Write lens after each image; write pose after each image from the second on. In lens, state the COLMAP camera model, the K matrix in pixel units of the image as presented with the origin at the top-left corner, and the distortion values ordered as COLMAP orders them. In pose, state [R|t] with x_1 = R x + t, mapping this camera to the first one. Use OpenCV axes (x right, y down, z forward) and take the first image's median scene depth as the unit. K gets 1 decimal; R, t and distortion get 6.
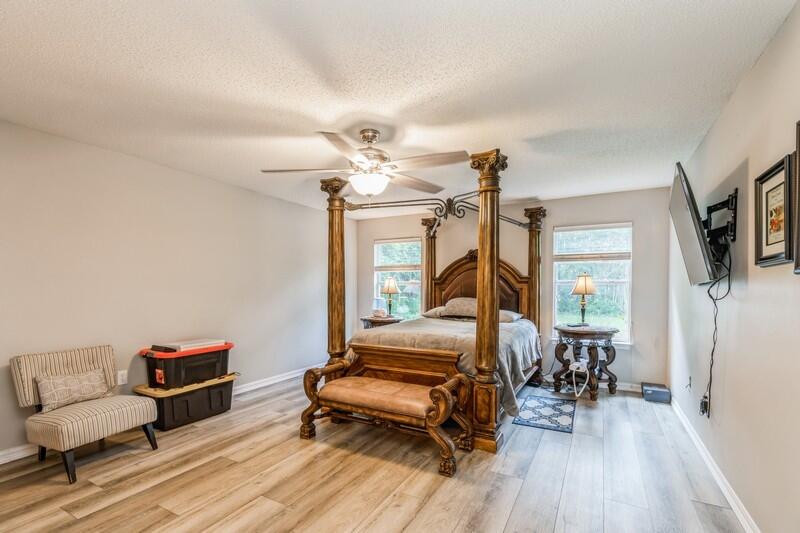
lens RADIAL K [[365.0, 0, 403.5], [0, 365.0, 287.1], [0, 0, 1]] dist [0.008524, -0.001475]
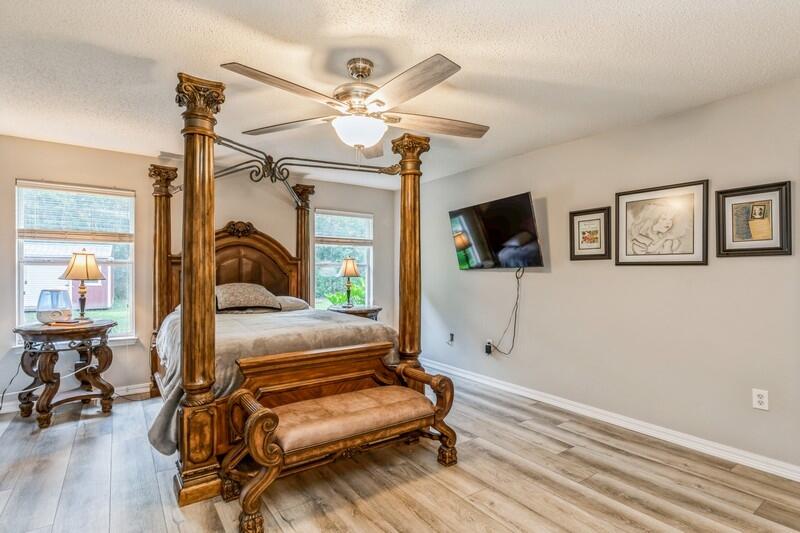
lens RADIAL K [[400.6, 0, 399.6], [0, 400.6, 271.1], [0, 0, 1]] dist [-0.000859, -0.000886]
pose [[0.437079, 0.001696, 0.899421, -0.735537], [-0.006302, 0.999979, 0.001177, 0.001779], [-0.899401, -0.006183, 0.437081, 0.542670]]
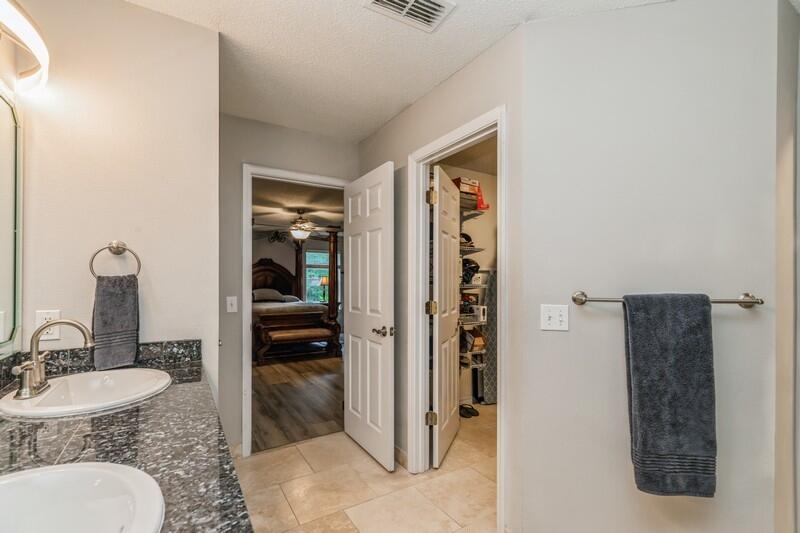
lens RADIAL K [[364.9, 0, 403.5], [0, 364.9, 281.2], [0, 0, 1]] dist [0.001267, 0.000260]
pose [[0.493686, 0.001481, 0.869639, -1.557302], [-0.002115, 0.999998, -0.000502, -0.005784], [-0.869638, -0.001591, 0.493688, -0.557547]]
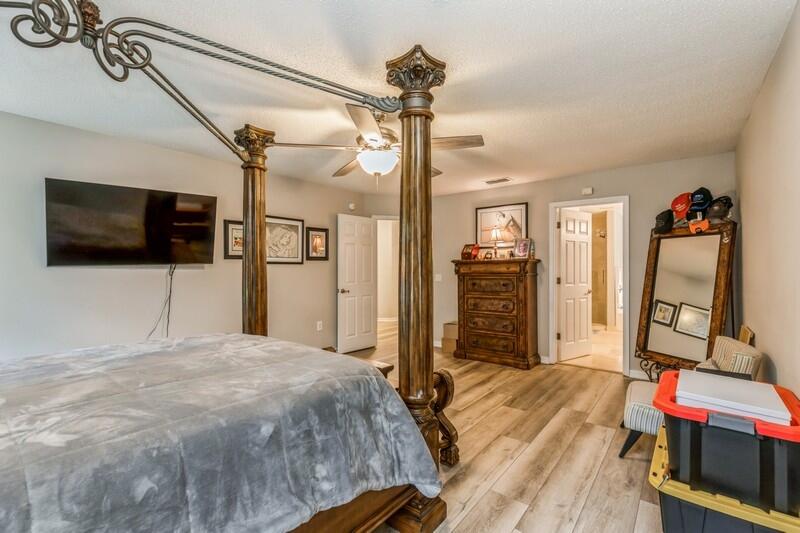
lens RADIAL K [[364.9, 0, 403.5], [0, 364.9, 281.2], [0, 0, 1]] dist [0.001267, 0.000260]
pose [[-0.984582, -0.006890, 0.174787, -0.310114], [-0.000323, 0.999294, 0.037572, -0.002198], [-0.174923, 0.036936, -0.983889, 1.839790]]
